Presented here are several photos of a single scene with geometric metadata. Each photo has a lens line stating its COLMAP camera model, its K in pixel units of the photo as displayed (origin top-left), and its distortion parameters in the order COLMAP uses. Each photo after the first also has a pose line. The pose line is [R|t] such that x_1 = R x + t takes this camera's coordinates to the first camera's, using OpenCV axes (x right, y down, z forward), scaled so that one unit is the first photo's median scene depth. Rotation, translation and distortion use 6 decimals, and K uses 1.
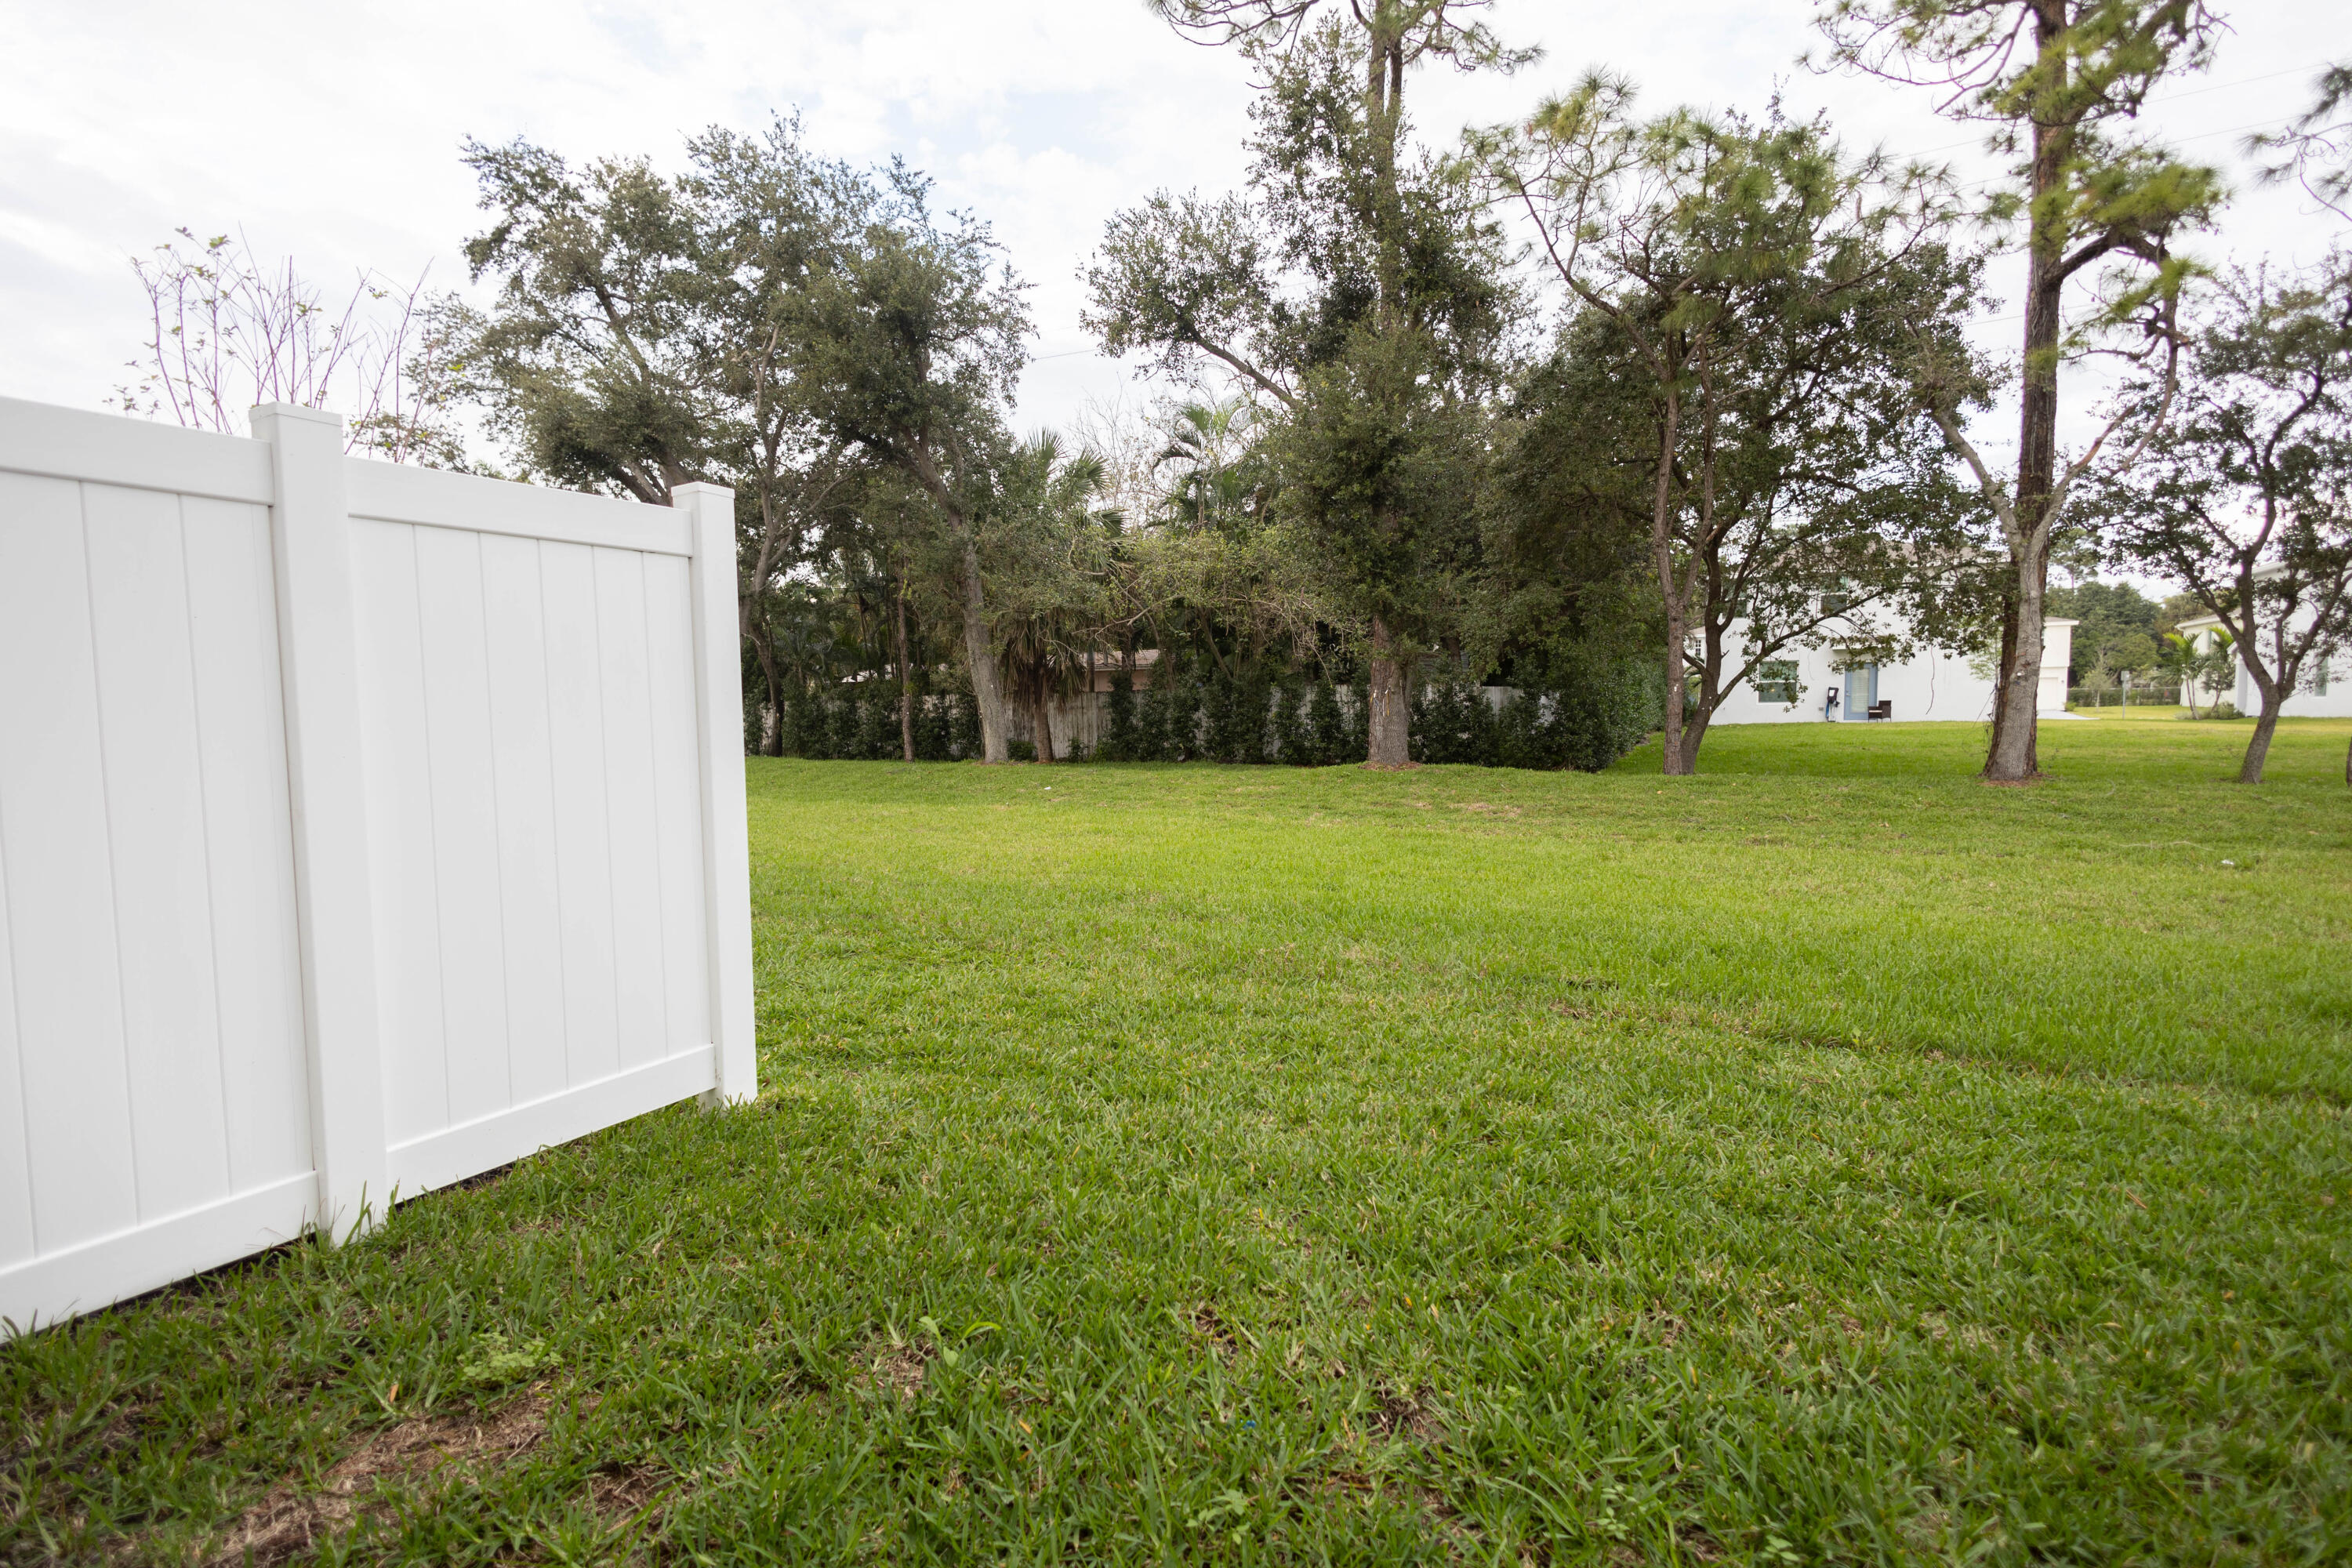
lens RADIAL K [[1193.2, 0, 1184.8], [0, 1193.2, 785.1], [0, 0, 1]] dist [0.001031, -0.000055]
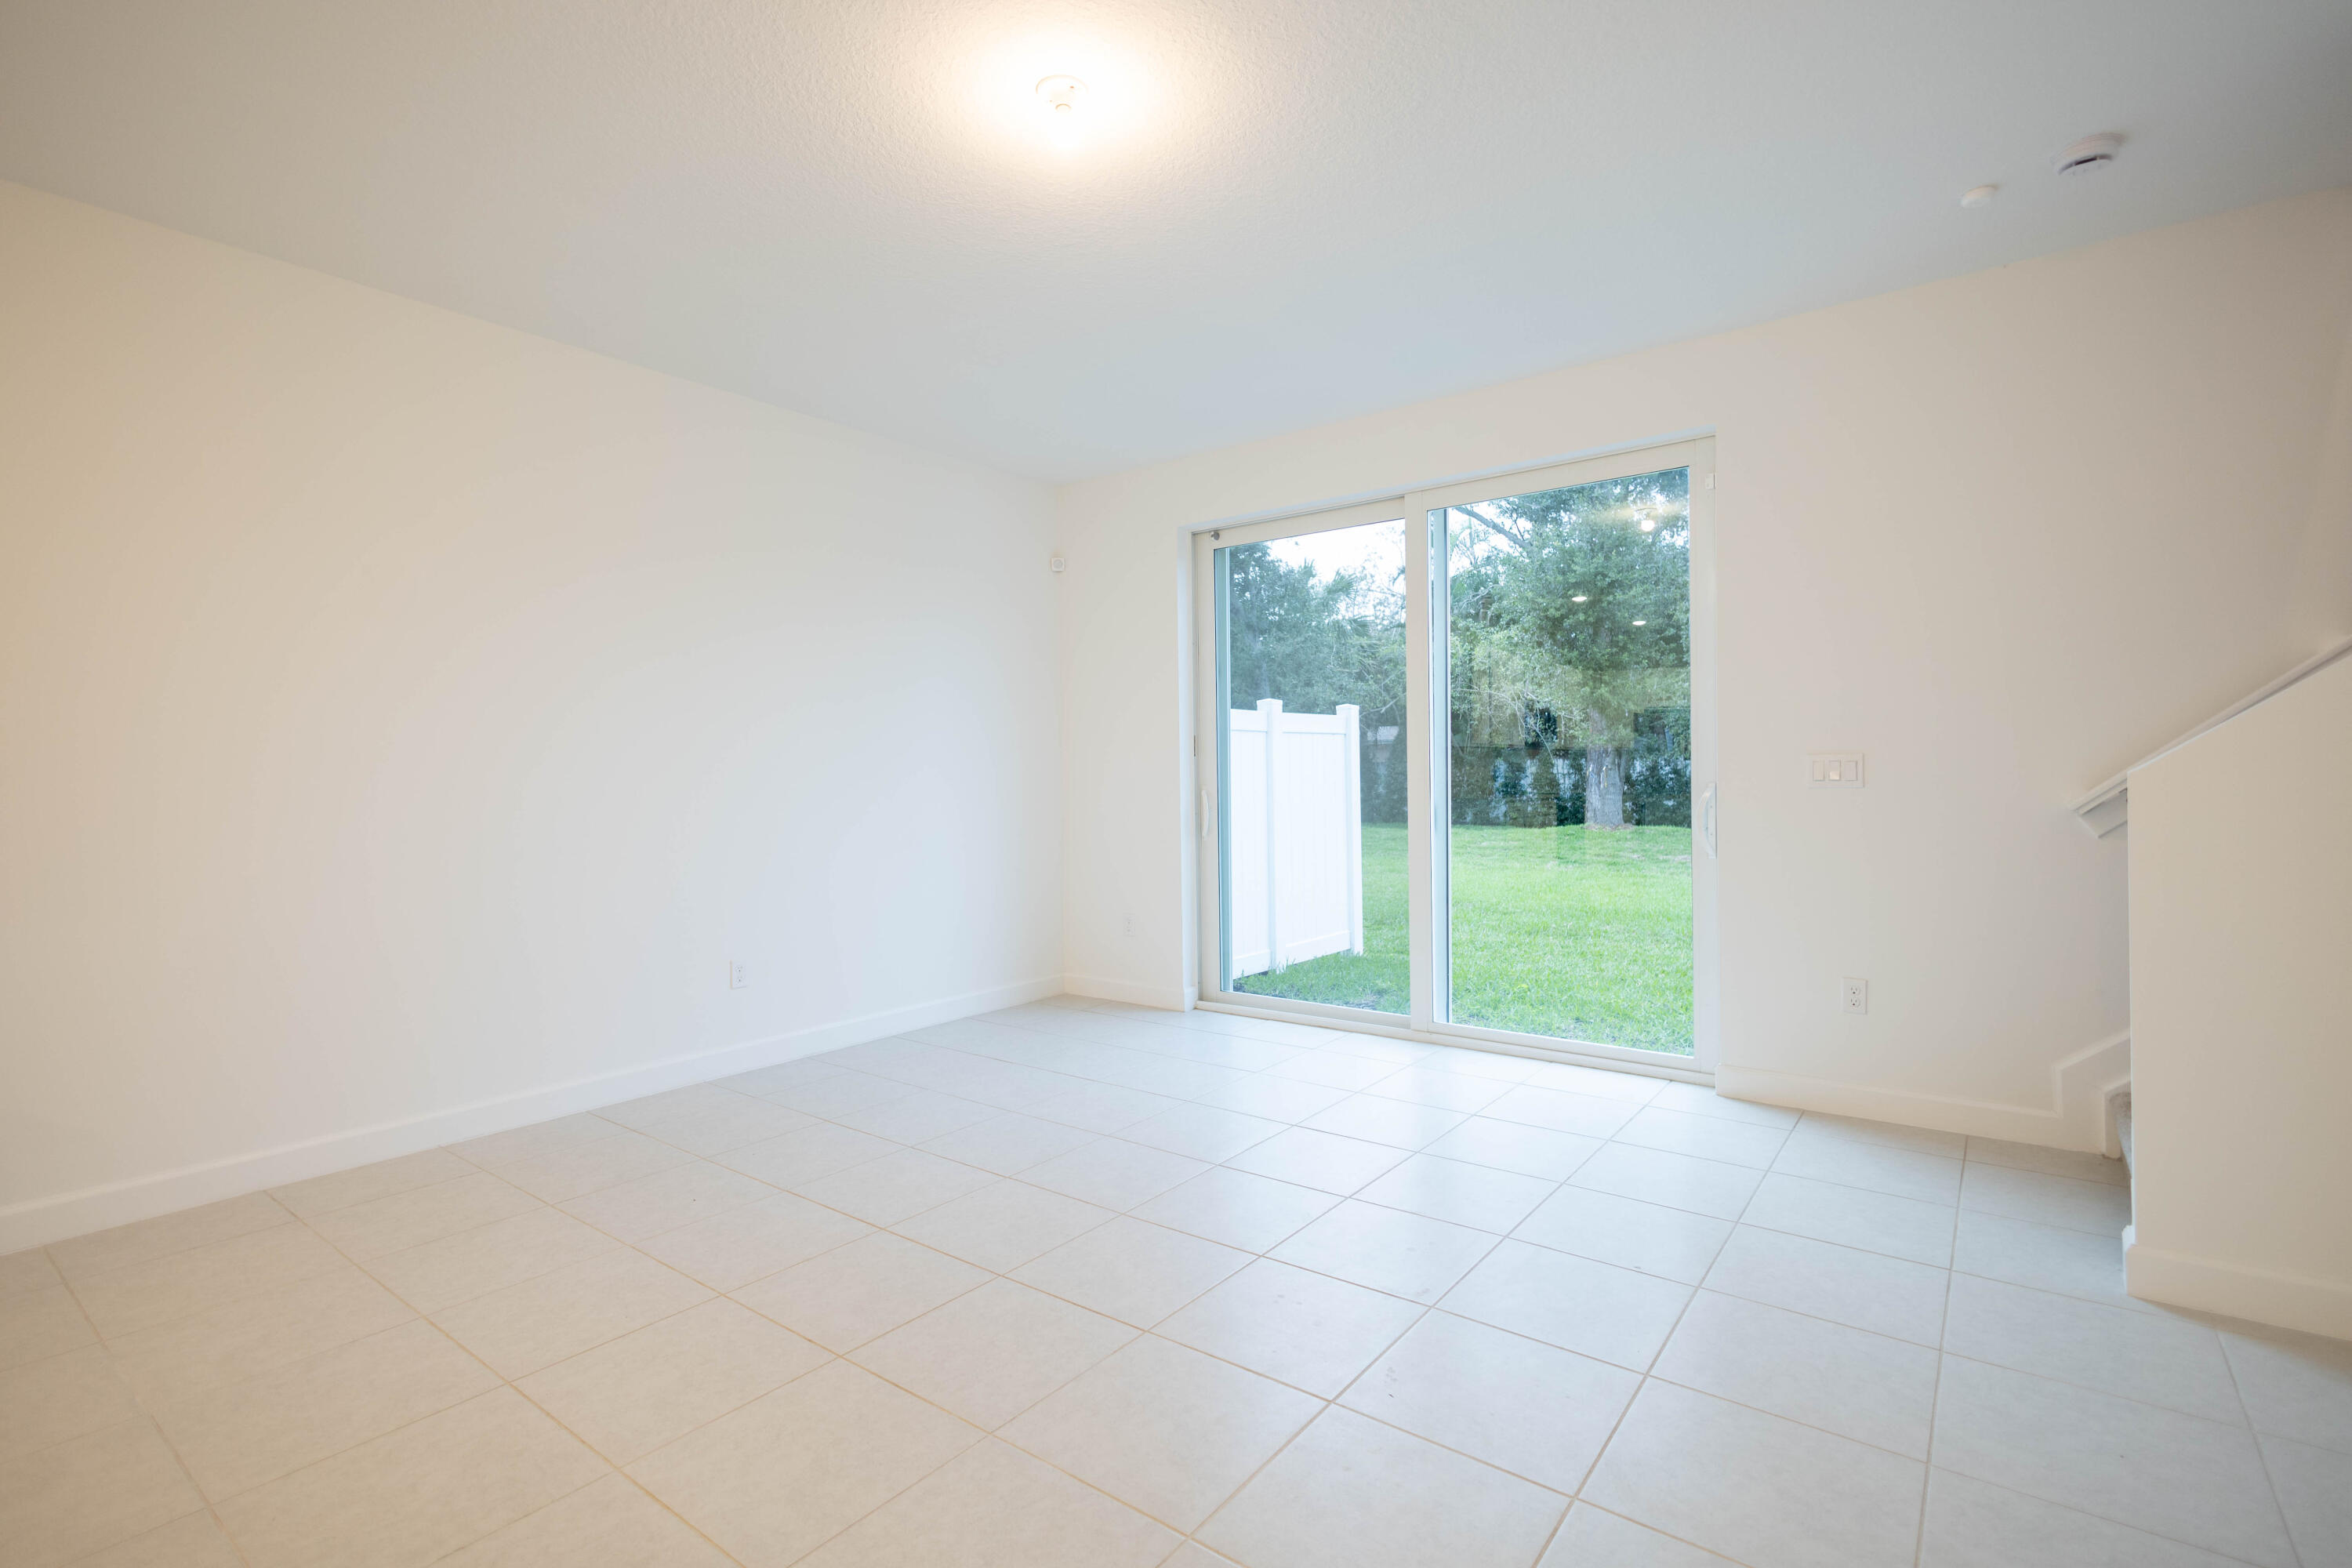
lens RADIAL K [[1091.8, 0, 1194.9], [0, 1091.8, 783.7], [0, 0, 1]] dist [0.017722, 0.000304]
pose [[0.984083, 0.001580, -0.177703, -0.038388], [-0.011563, 0.998411, -0.055158, 0.005407], [0.177333, 0.056334, 0.982537, -0.160767]]
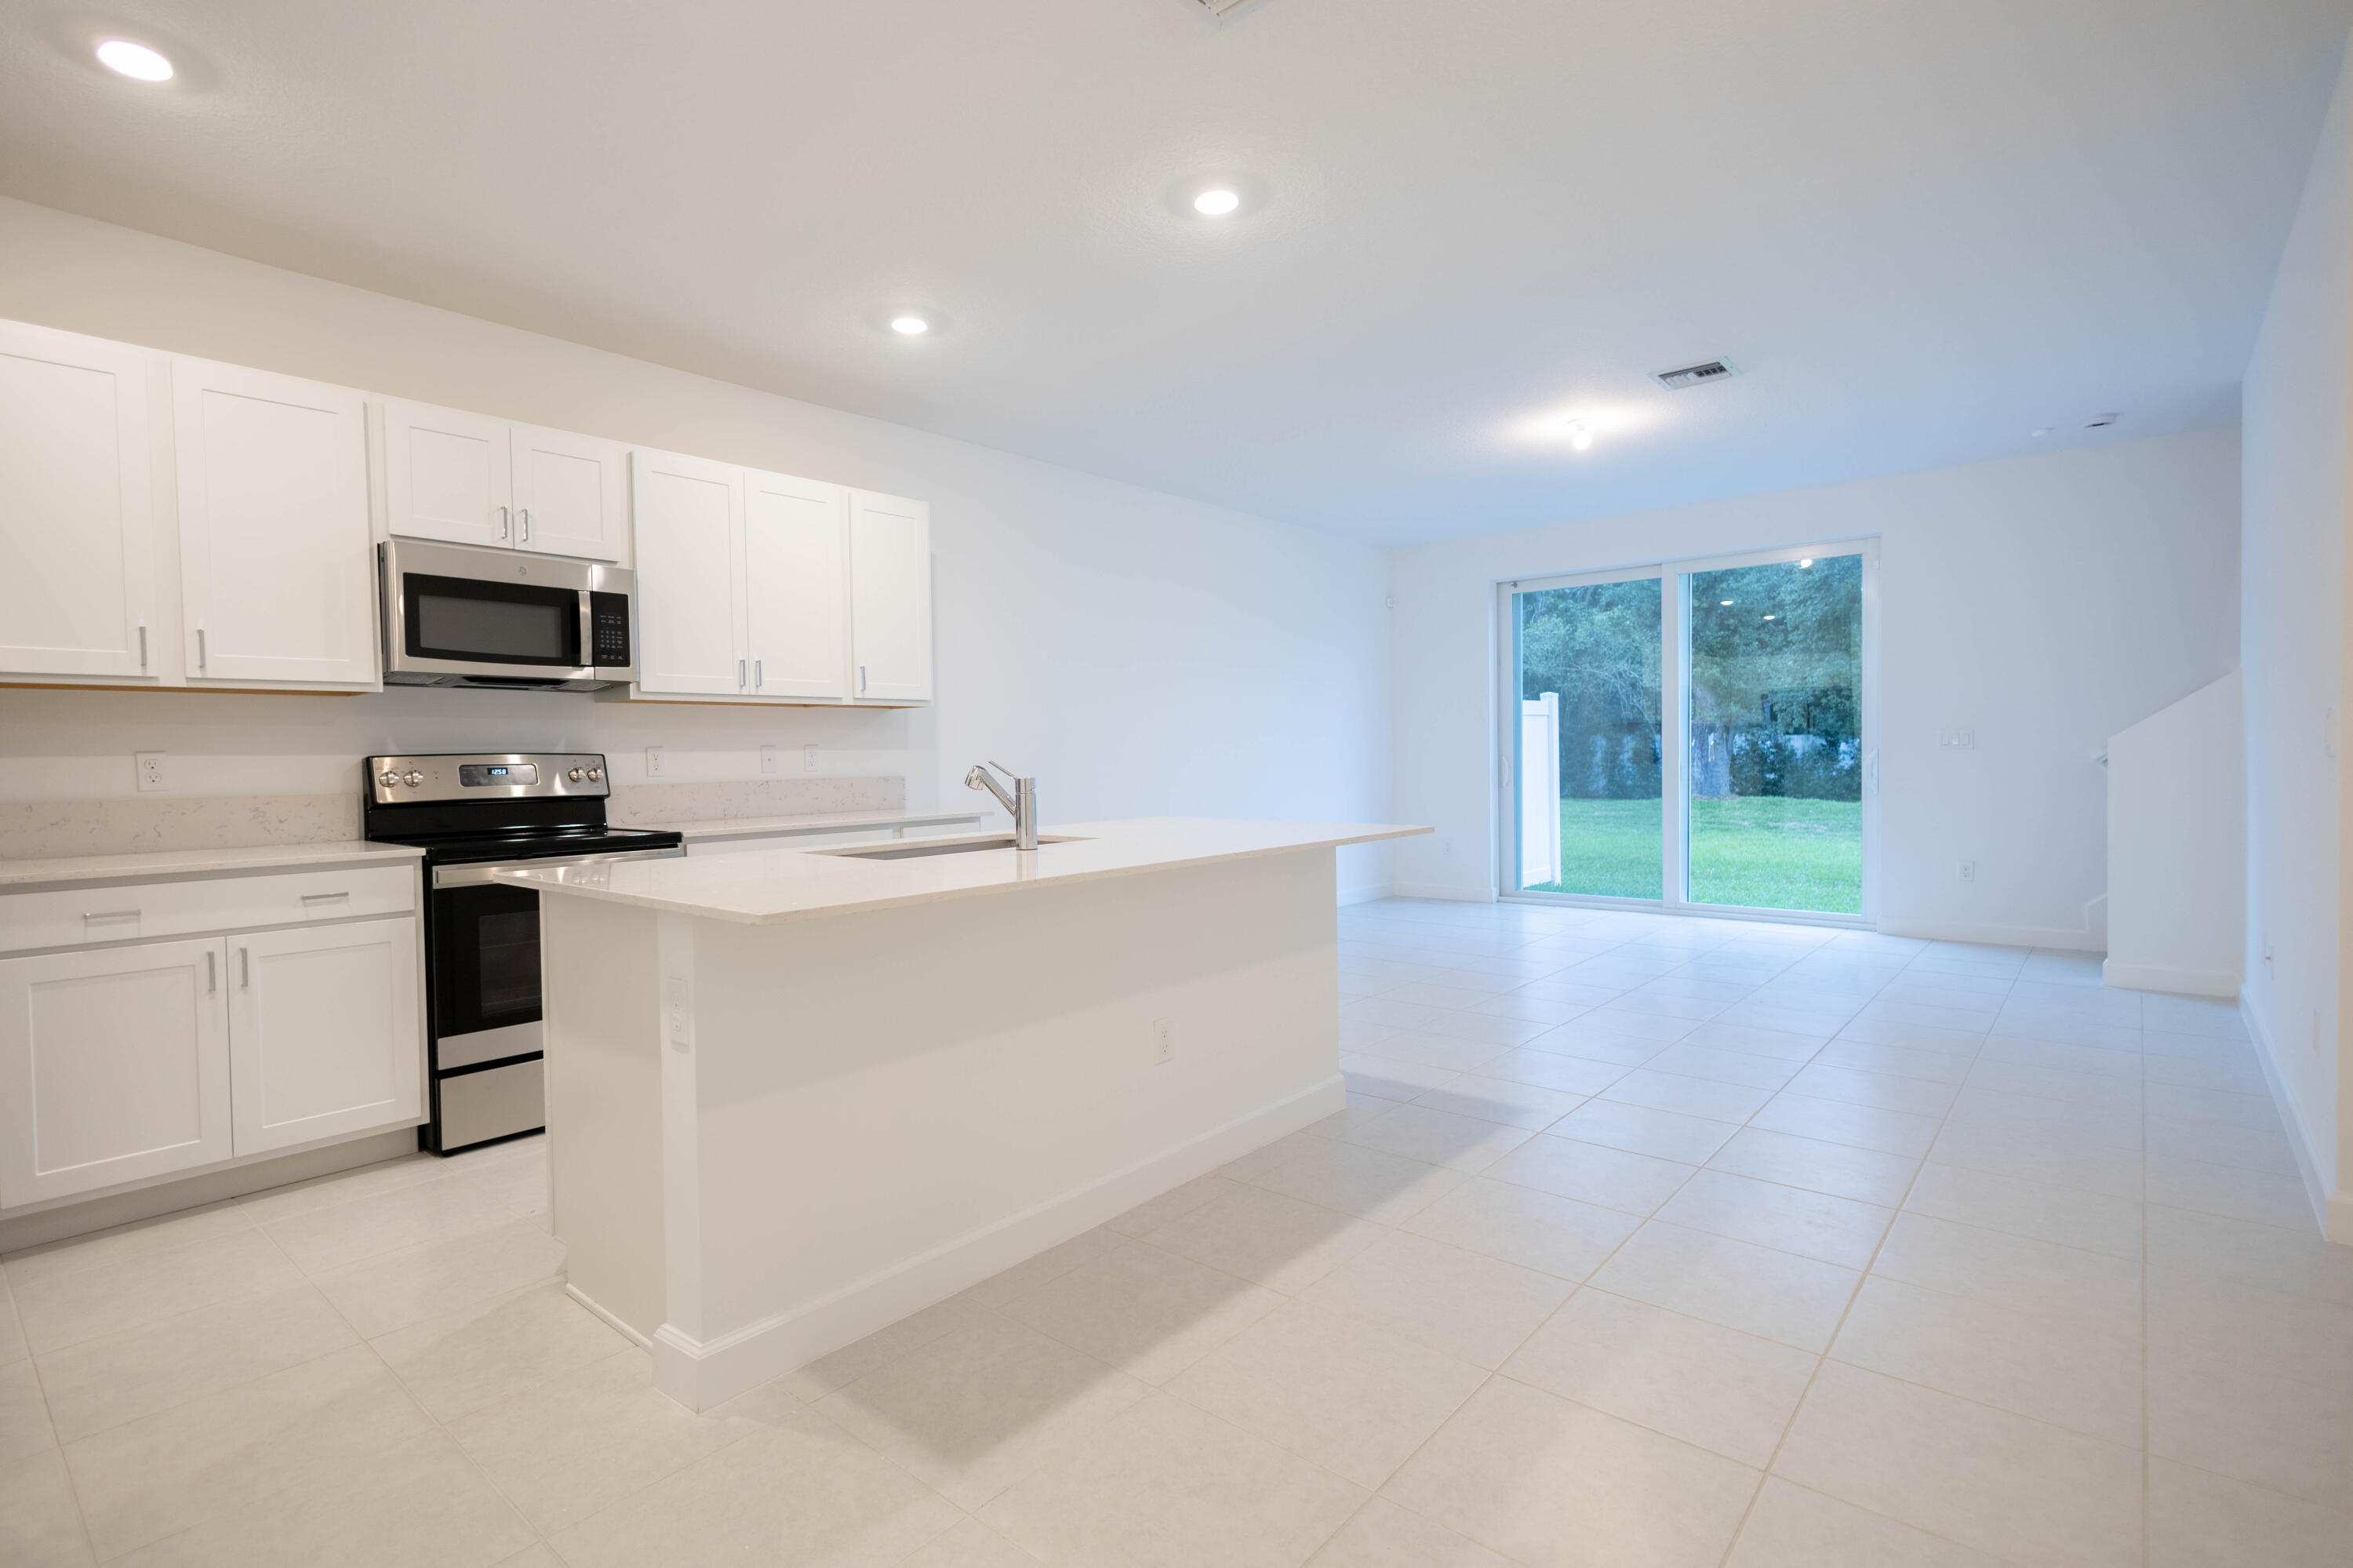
lens RADIAL K [[1086.7, 0, 1176.5], [0, 1086.7, 784.0], [0, 0, 1]] dist [0.014978, -0.000444]
pose [[0.967207, 0.003636, -0.253964, -0.077867], [-0.012569, 0.999358, -0.033560, 0.013265], [0.253679, 0.035652, 0.966631, -0.260165]]
